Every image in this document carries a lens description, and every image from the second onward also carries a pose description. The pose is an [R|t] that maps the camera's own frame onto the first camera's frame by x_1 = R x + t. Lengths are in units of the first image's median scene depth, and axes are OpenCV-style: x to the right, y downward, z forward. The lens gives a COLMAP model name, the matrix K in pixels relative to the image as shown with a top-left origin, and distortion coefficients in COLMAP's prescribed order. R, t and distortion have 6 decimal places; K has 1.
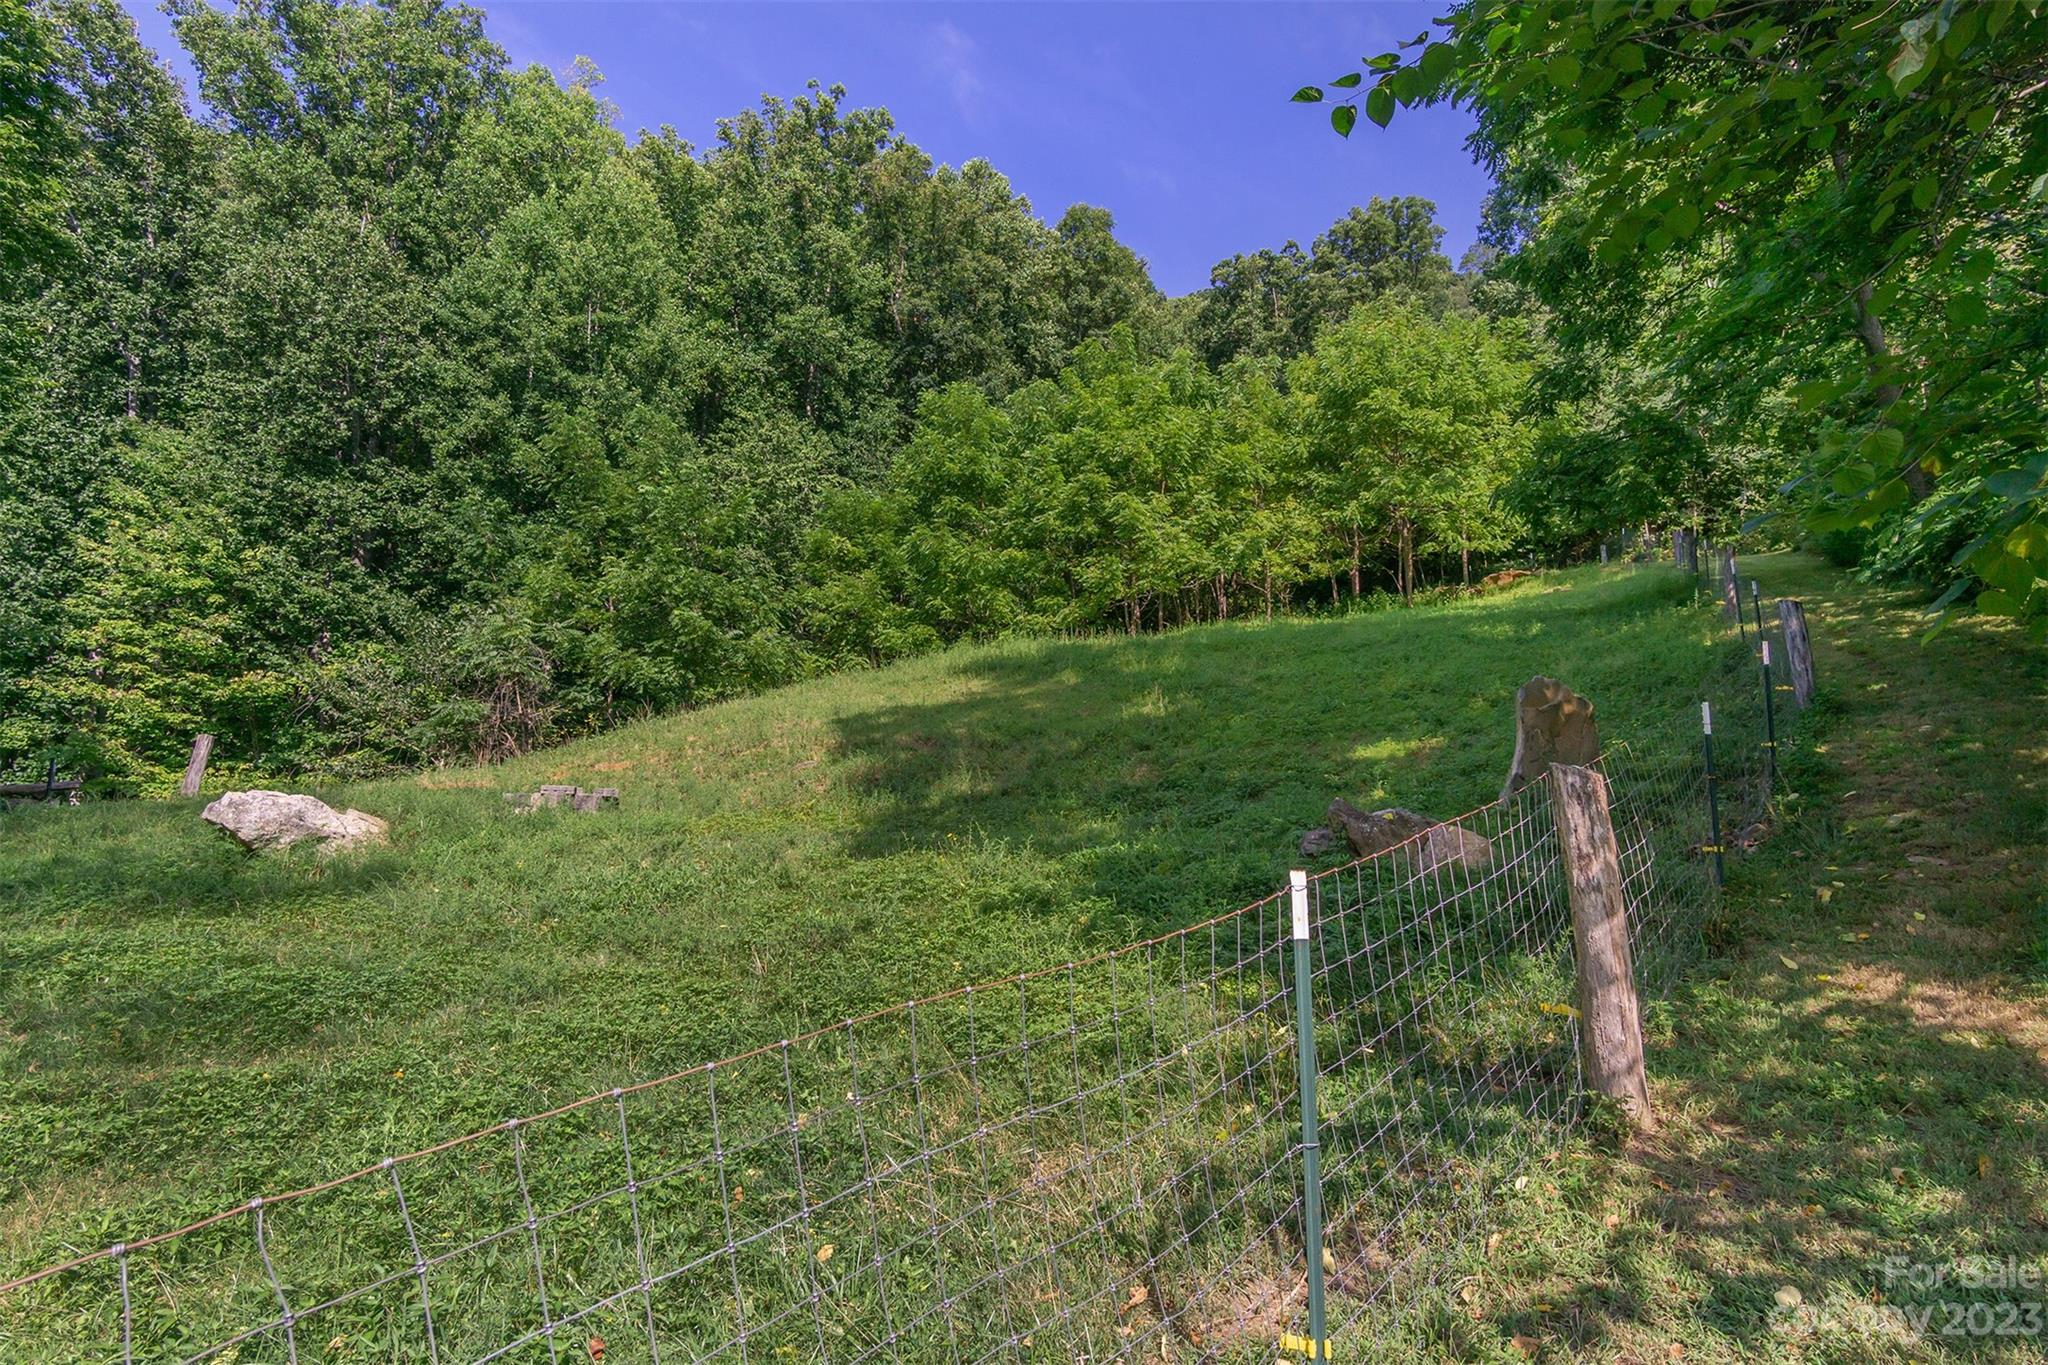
lens RADIAL K [[1082.1, 0, 1024.0], [0, 1082.1, 682.5], [0, 0, 1]] dist [0.005270, 0.000548]
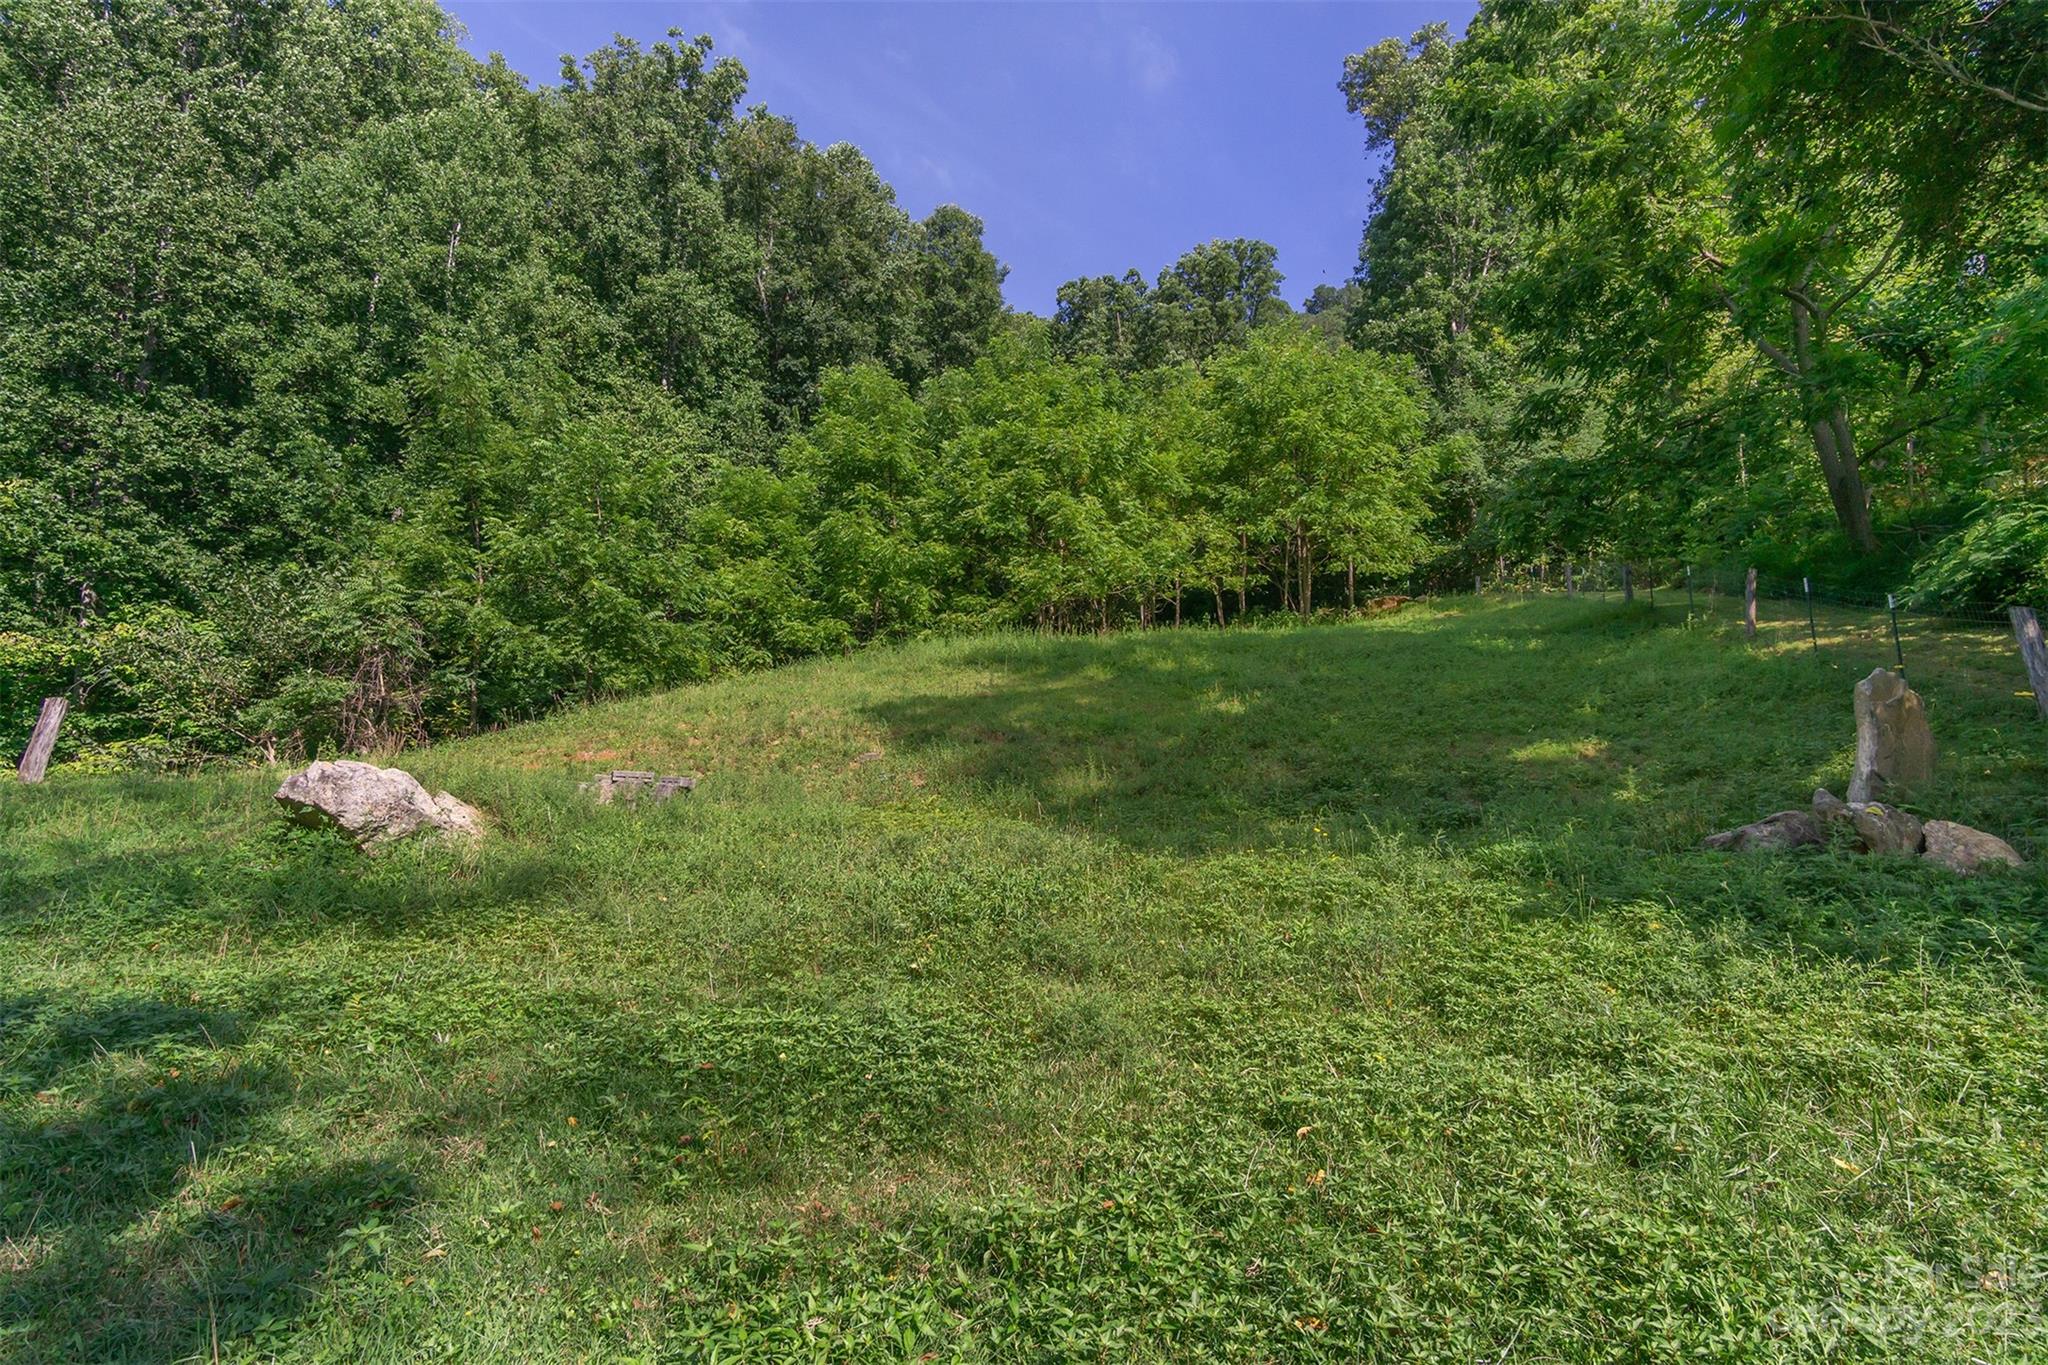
lens RADIAL K [[1082.1, 0, 1024.0], [0, 1082.1, 682.5], [0, 0, 1]] dist [0.005270, 0.000548]
pose [[0.979203, 0.037677, 0.199353, -0.116350], [-0.034653, 0.999226, -0.018638, 0.012975], [-0.199901, 0.011342, 0.979751, 0.059449]]
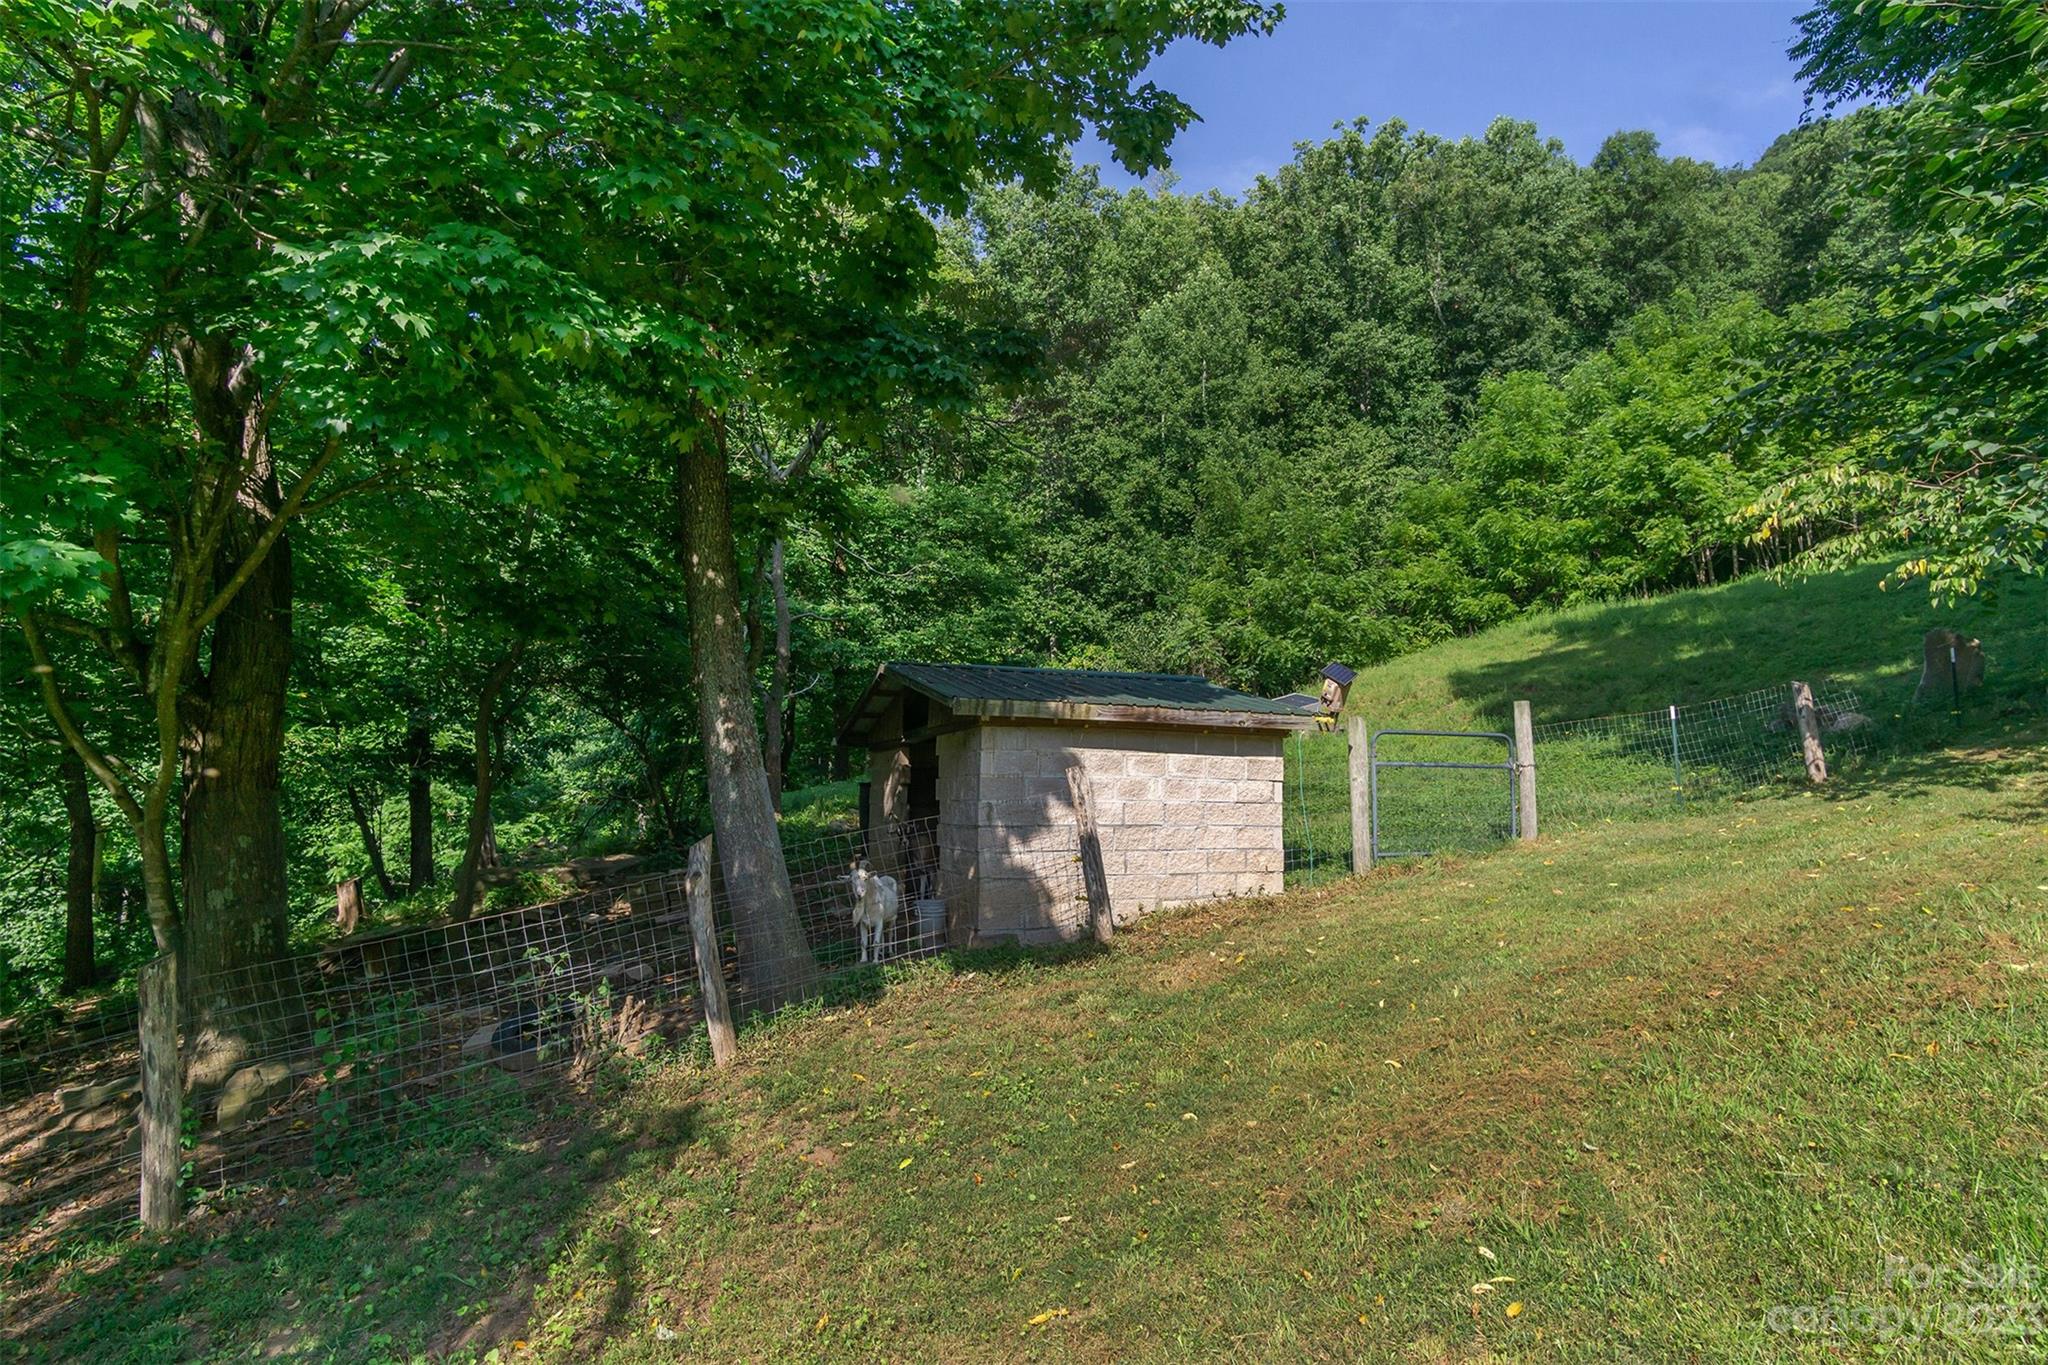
lens RADIAL K [[1082.1, 0, 1024.0], [0, 1082.1, 682.5], [0, 0, 1]] dist [0.005270, 0.000548]
pose [[0.884473, -0.065823, -0.461925, -0.008931], [0.083500, 0.996347, 0.017905, -0.018378], [0.459059, -0.054408, 0.886738, -0.315310]]
